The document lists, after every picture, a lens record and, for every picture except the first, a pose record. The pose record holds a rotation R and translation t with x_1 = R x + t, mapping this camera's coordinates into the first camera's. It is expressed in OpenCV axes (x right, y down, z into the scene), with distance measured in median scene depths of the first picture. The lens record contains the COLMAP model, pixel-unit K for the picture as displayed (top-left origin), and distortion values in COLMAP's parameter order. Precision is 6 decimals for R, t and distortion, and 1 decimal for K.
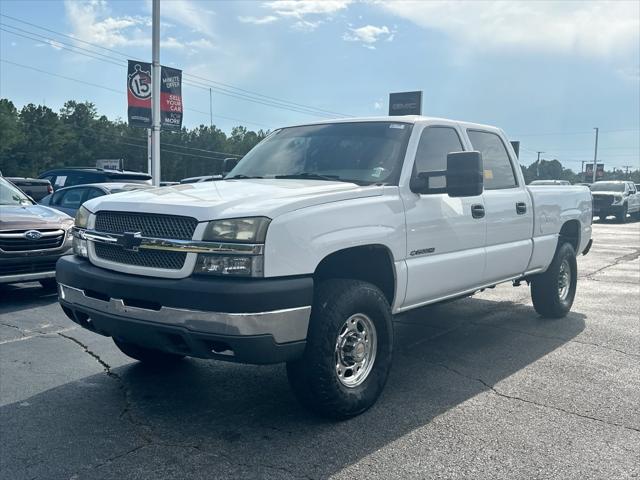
lens RADIAL K [[629.0, 0, 320.0], [0, 629.0, 240.0], [0, 0, 1]] dist [0.120181, -0.239296]
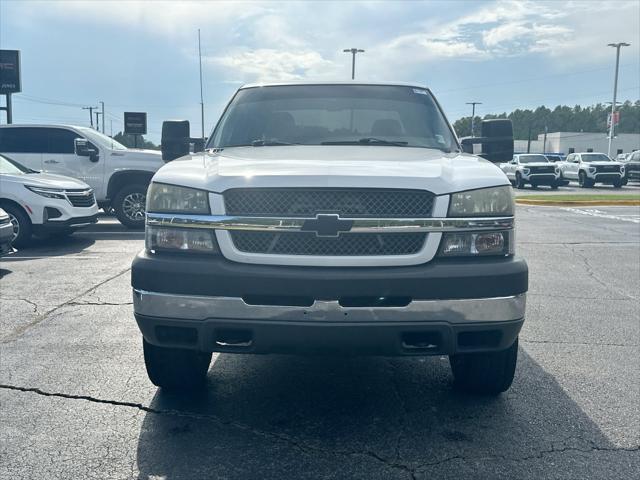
lens RADIAL K [[624.9, 0, 321.3], [0, 624.9, 233.8], [0, 0, 1]] dist [0.115658, -0.237737]
pose [[0.798697, -0.077374, 0.596738, -0.810432], [0.055540, 0.996944, 0.054929, -0.031636], [-0.599164, -0.010729, 0.800554, 0.419646]]
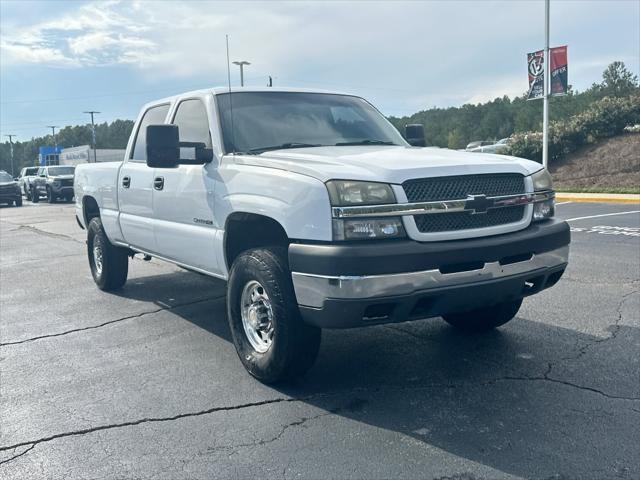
lens RADIAL K [[624.9, 0, 321.3], [0, 624.9, 233.8], [0, 0, 1]] dist [0.115658, -0.237737]
pose [[0.303433, -0.127070, 0.944342, -1.377796], [0.119599, 0.988309, 0.094557, -0.077628], [-0.945317, 0.084250, 0.315083, 0.986590]]
